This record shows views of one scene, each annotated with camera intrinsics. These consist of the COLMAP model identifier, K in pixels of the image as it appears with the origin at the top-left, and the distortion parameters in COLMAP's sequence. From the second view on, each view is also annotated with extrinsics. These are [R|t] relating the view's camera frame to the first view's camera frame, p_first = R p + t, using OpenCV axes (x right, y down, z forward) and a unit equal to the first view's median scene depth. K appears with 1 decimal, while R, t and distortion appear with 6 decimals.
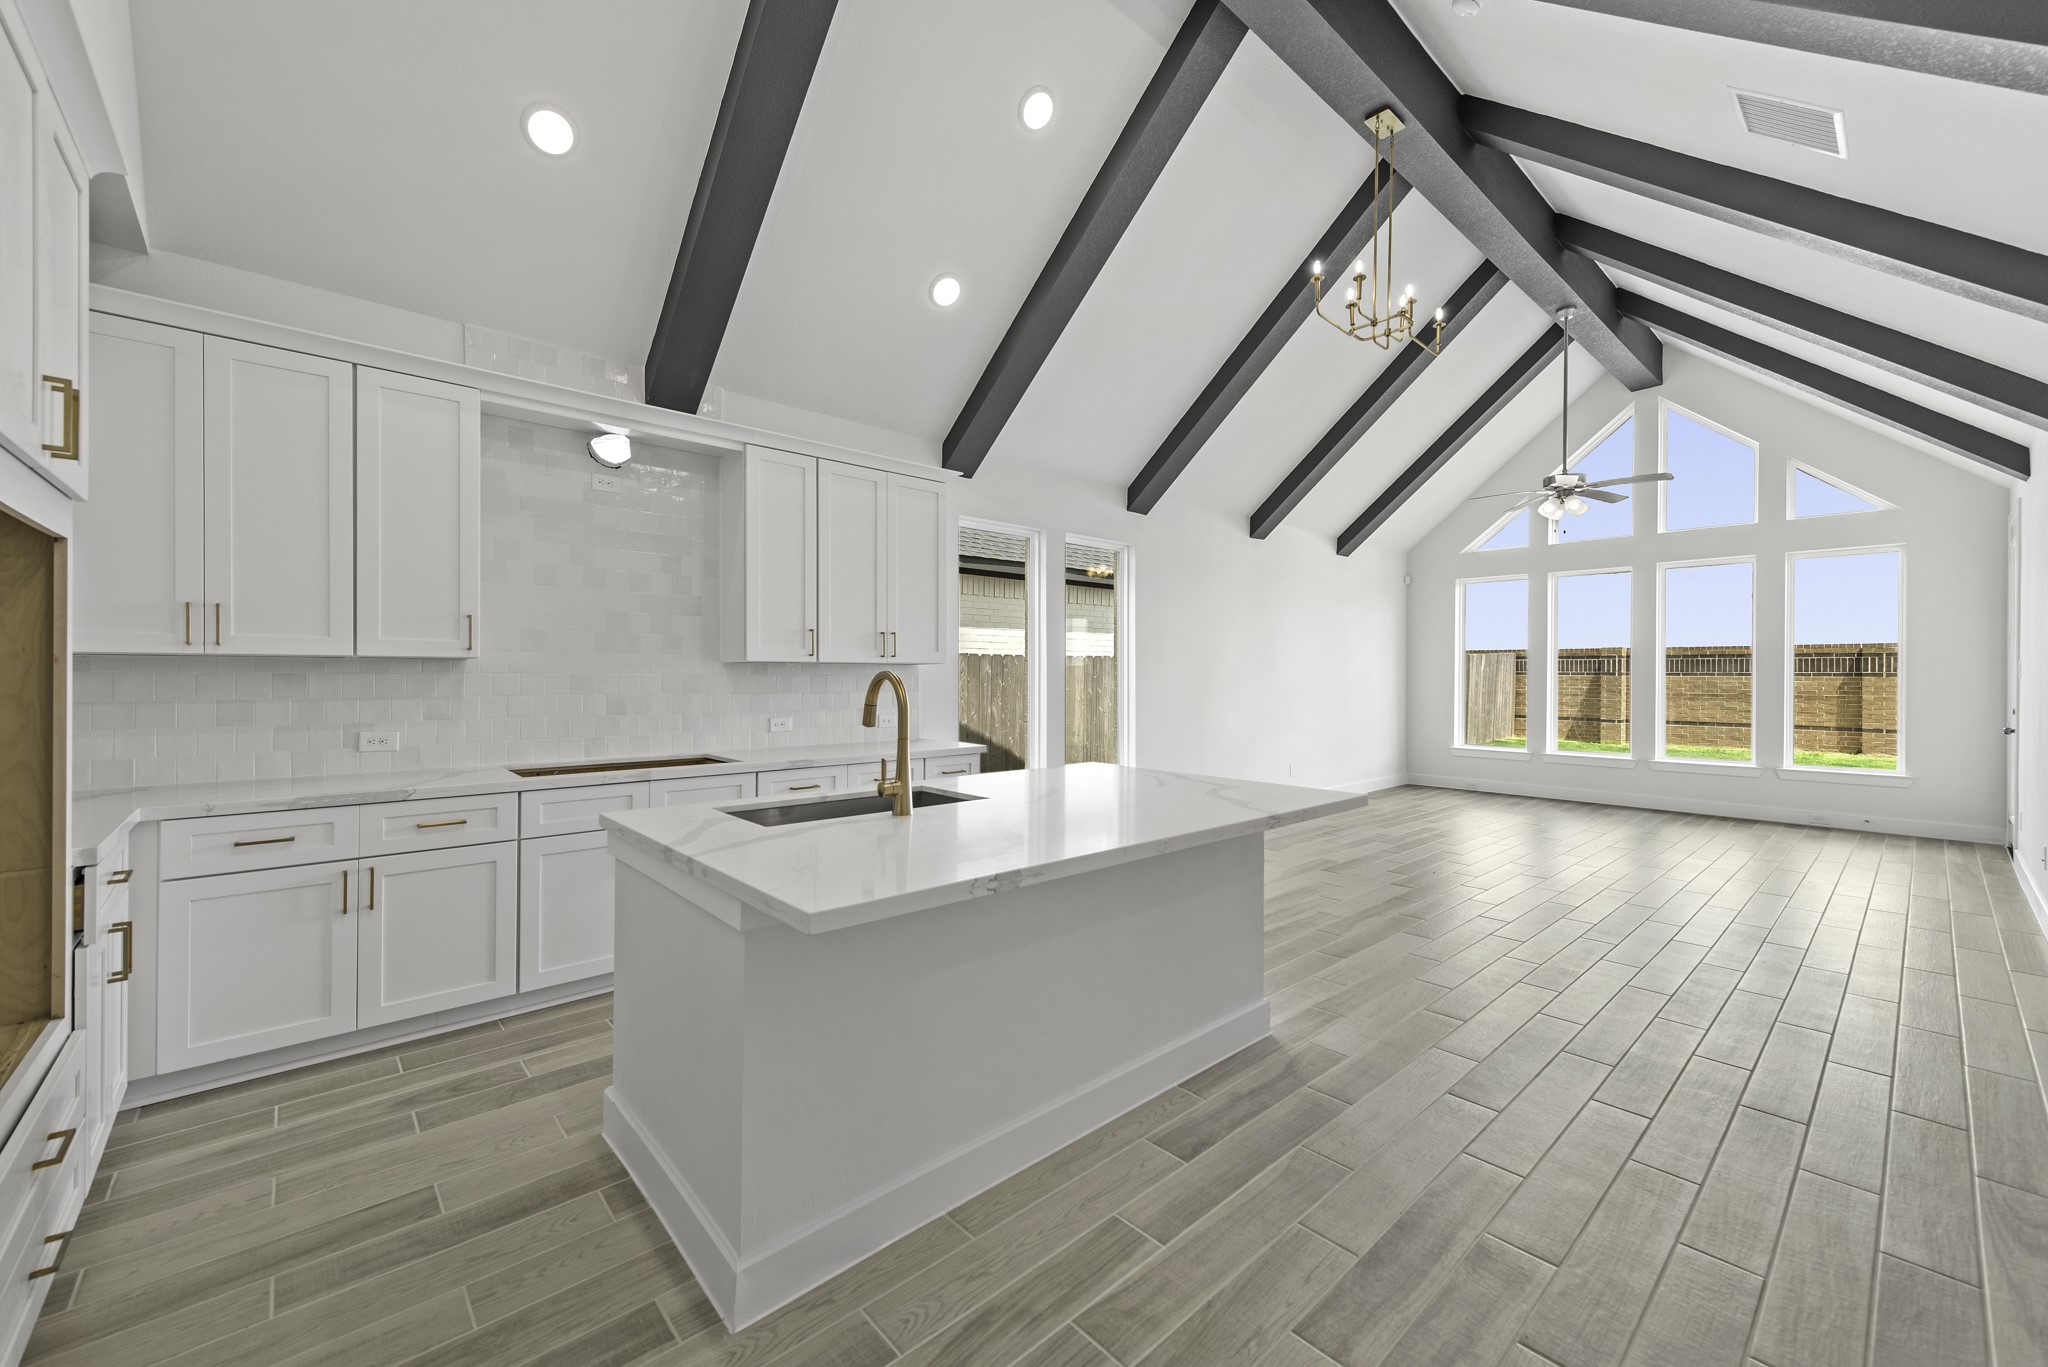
lens RADIAL K [[810.9, 0, 1028.9], [0, 810.9, 678.3], [0, 0, 1]] dist [0.012911, -0.000100]
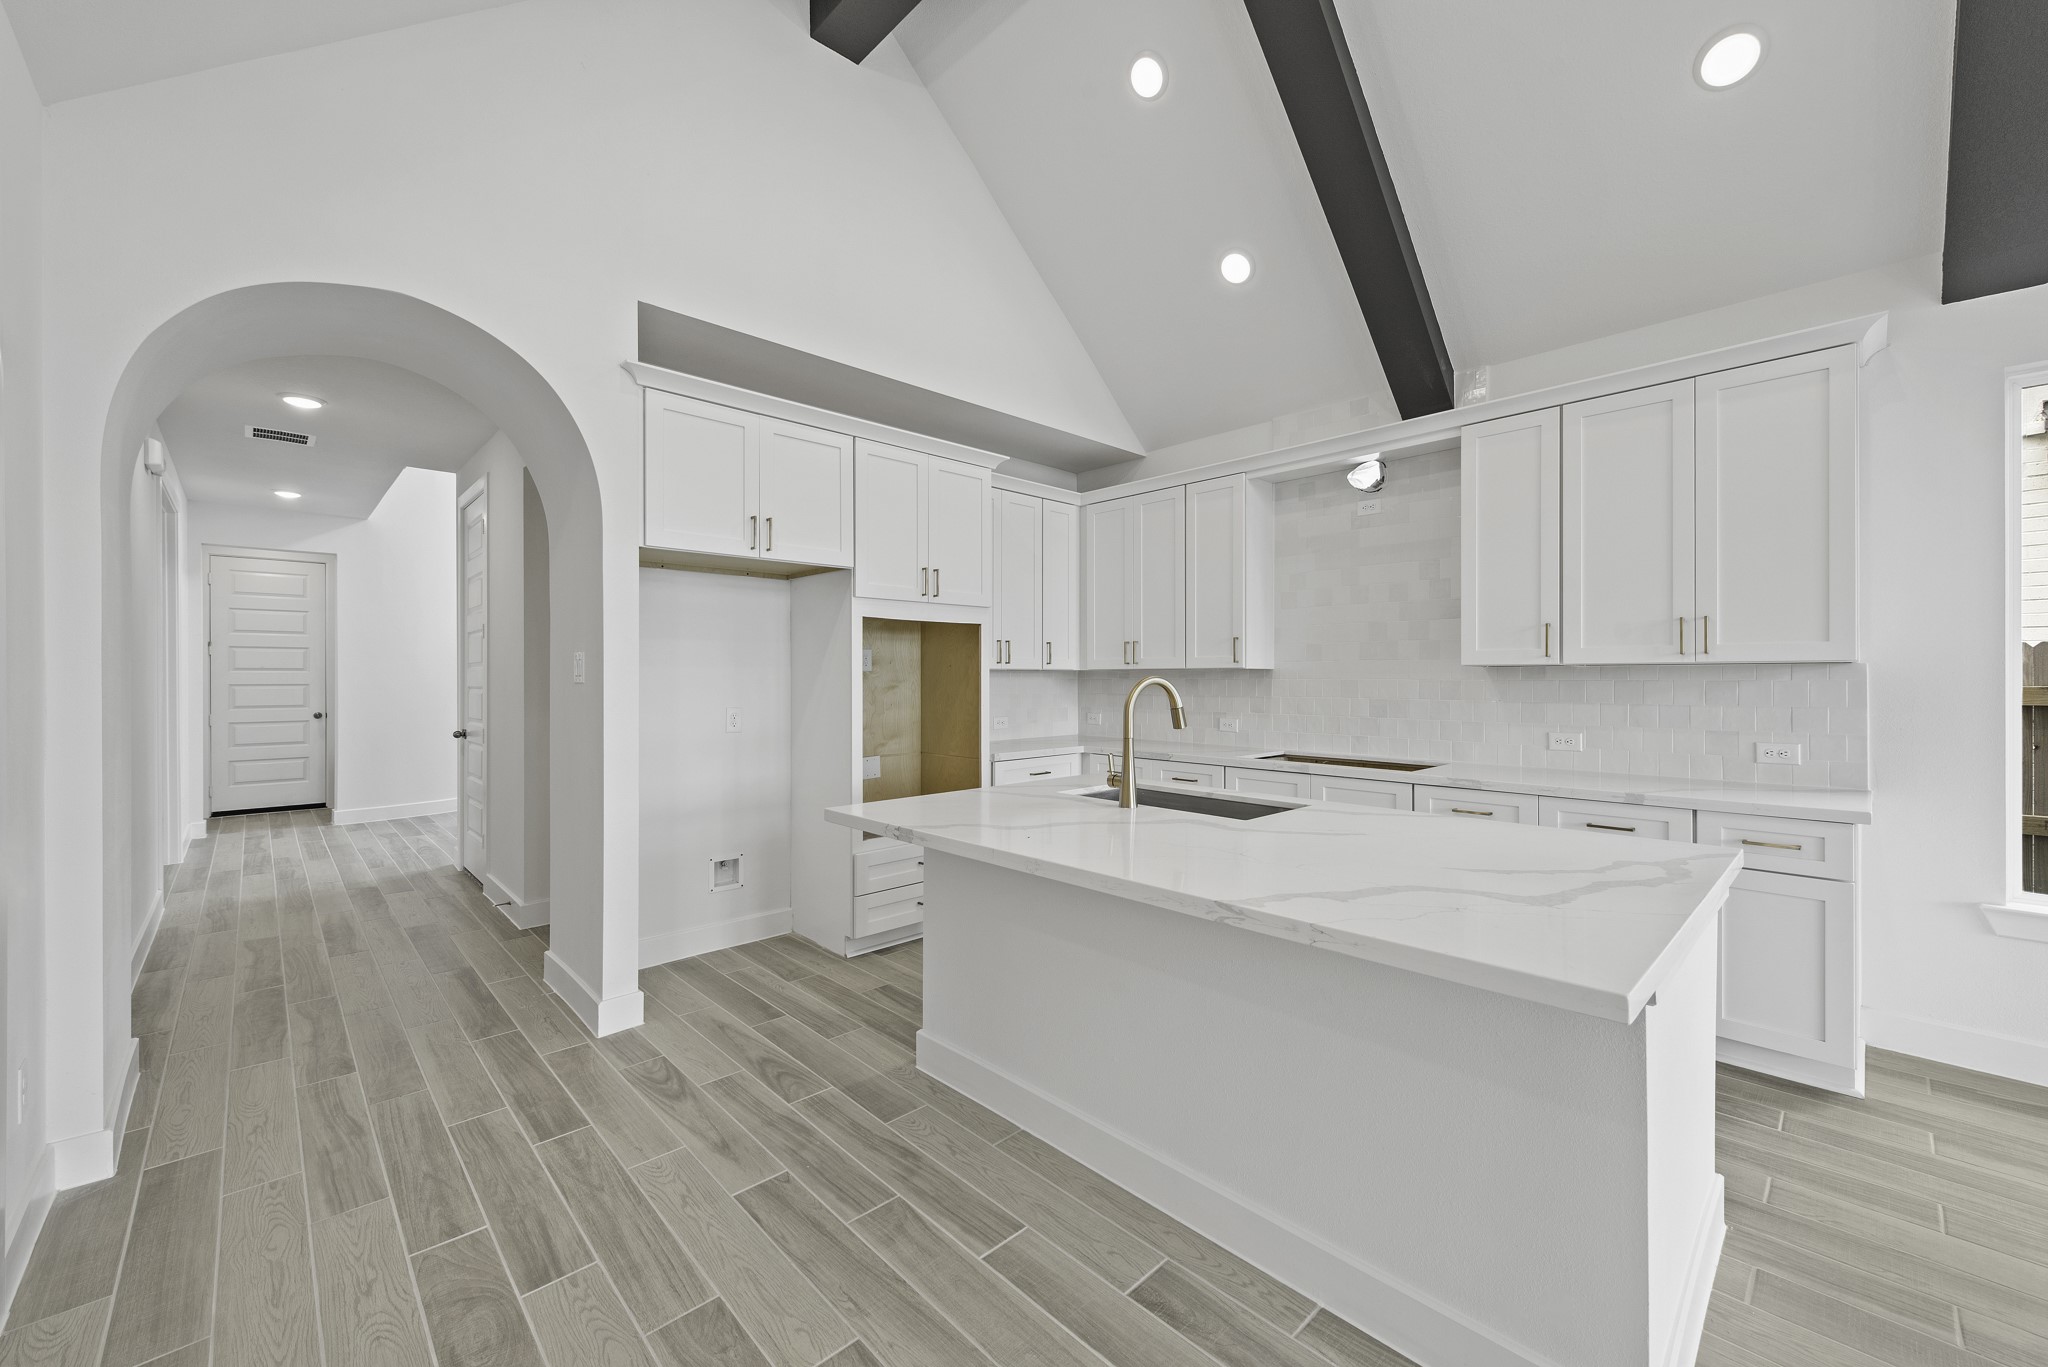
lens RADIAL K [[802.9, 0, 1024.0], [0, 802.9, 683.5], [0, 0, 1]] dist [0.007096, -0.000110]
pose [[0.021575, 0.003650, -0.999761, 0.670578], [-0.005763, 0.999977, 0.003527, -0.001631], [0.999751, 0.005685, 0.021595, 0.605426]]
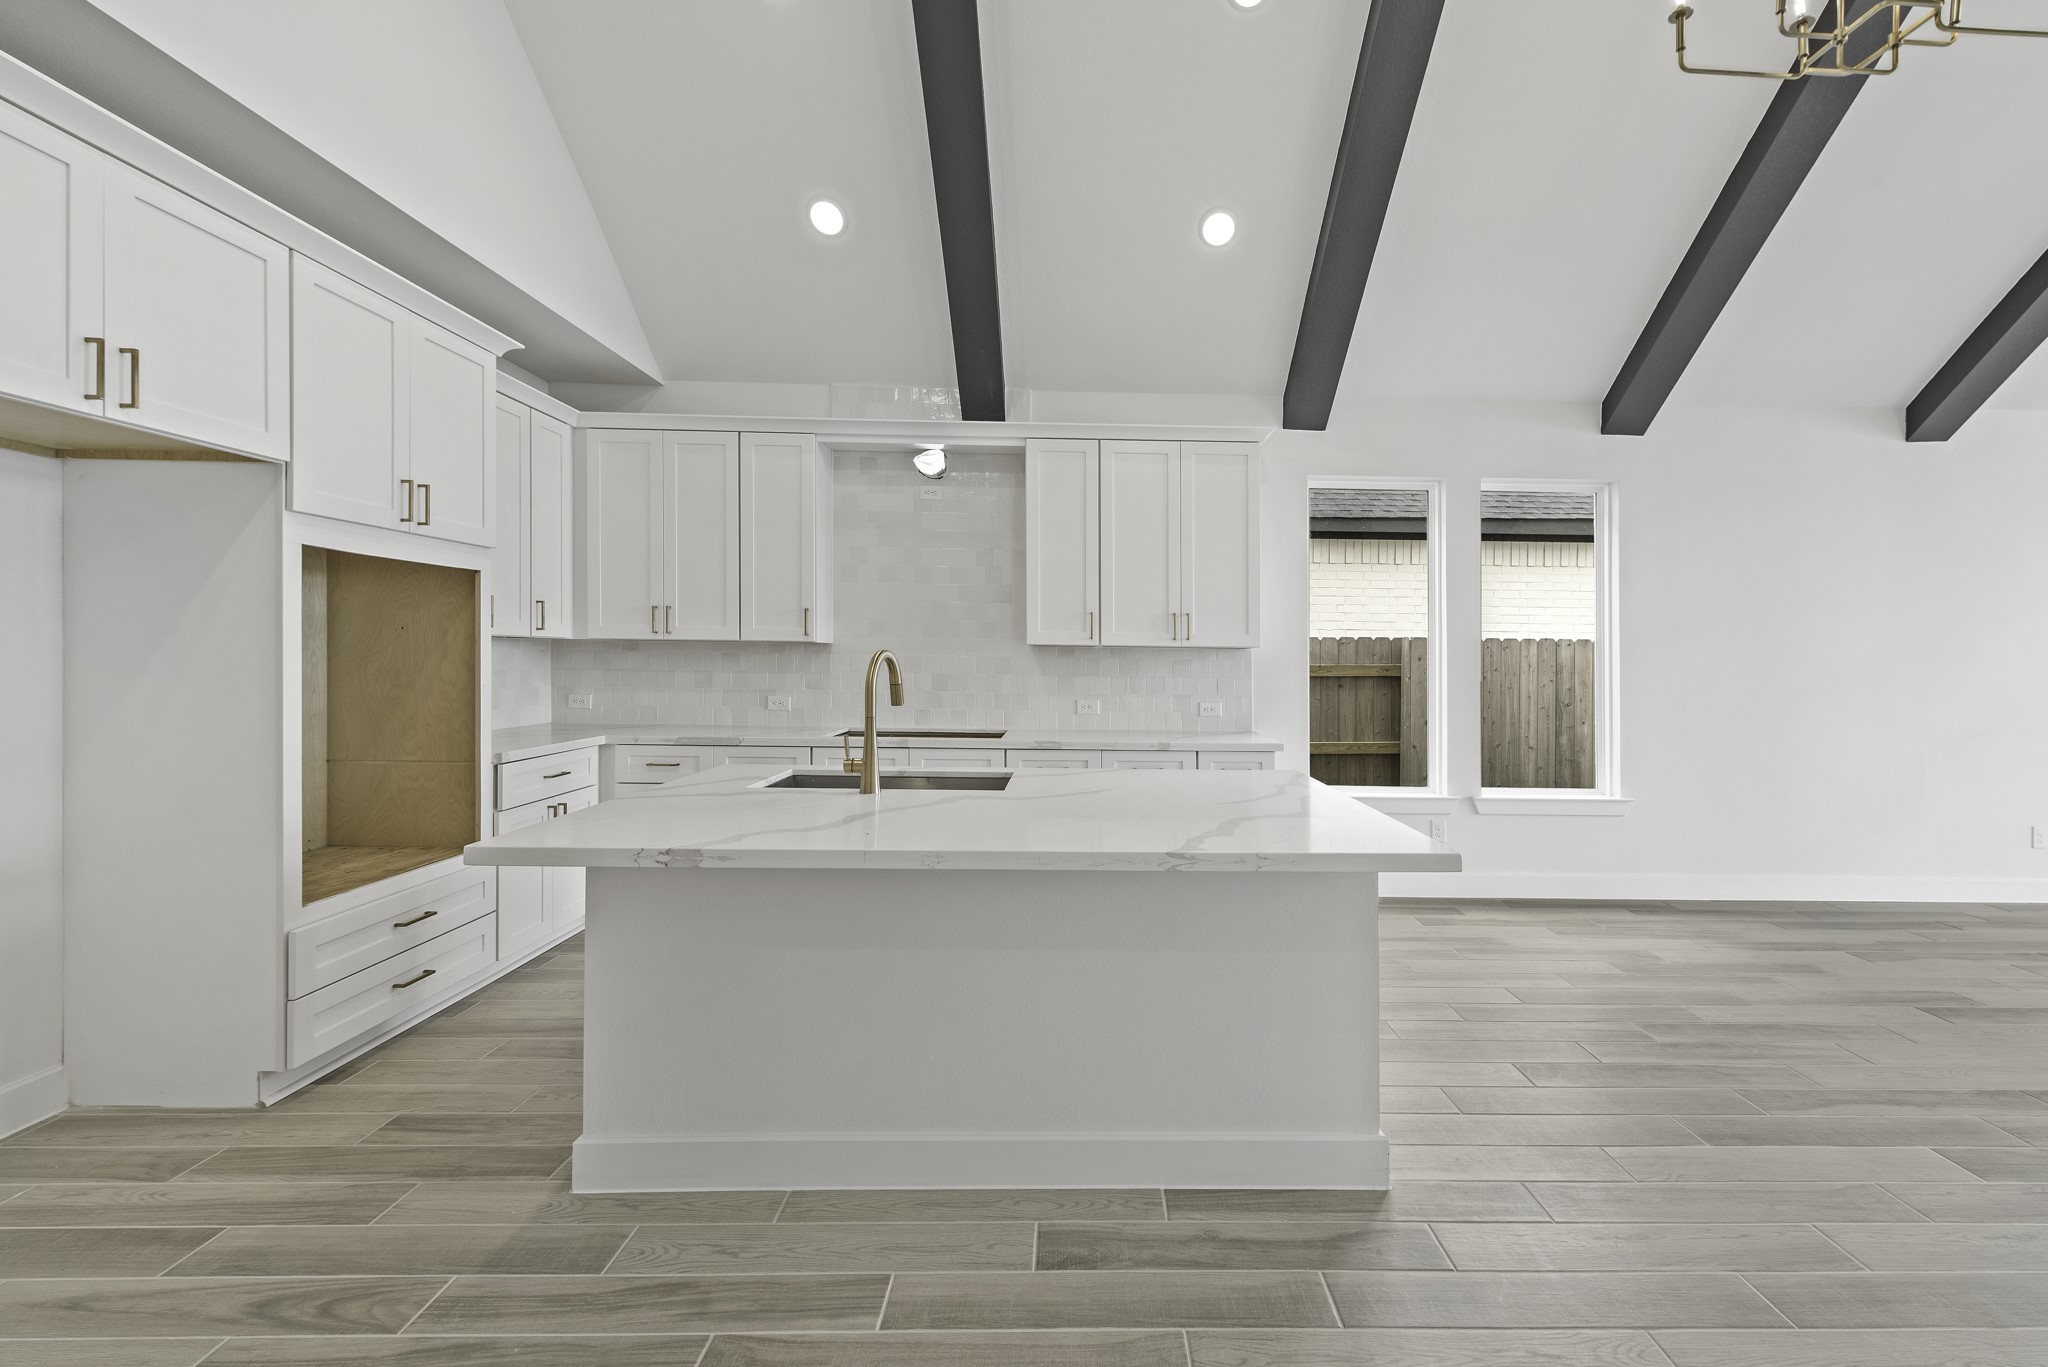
lens RADIAL K [[842.7, 0, 1087.6], [0, 842.7, 660.2], [0, 0, 1]] dist [0.012879, -0.004497]
pose [[0.755067, 0.008834, -0.655589, 0.528171], [-0.015024, 0.999880, -0.003831, 0.002891], [0.655476, 0.012742, 0.755109, 0.278055]]
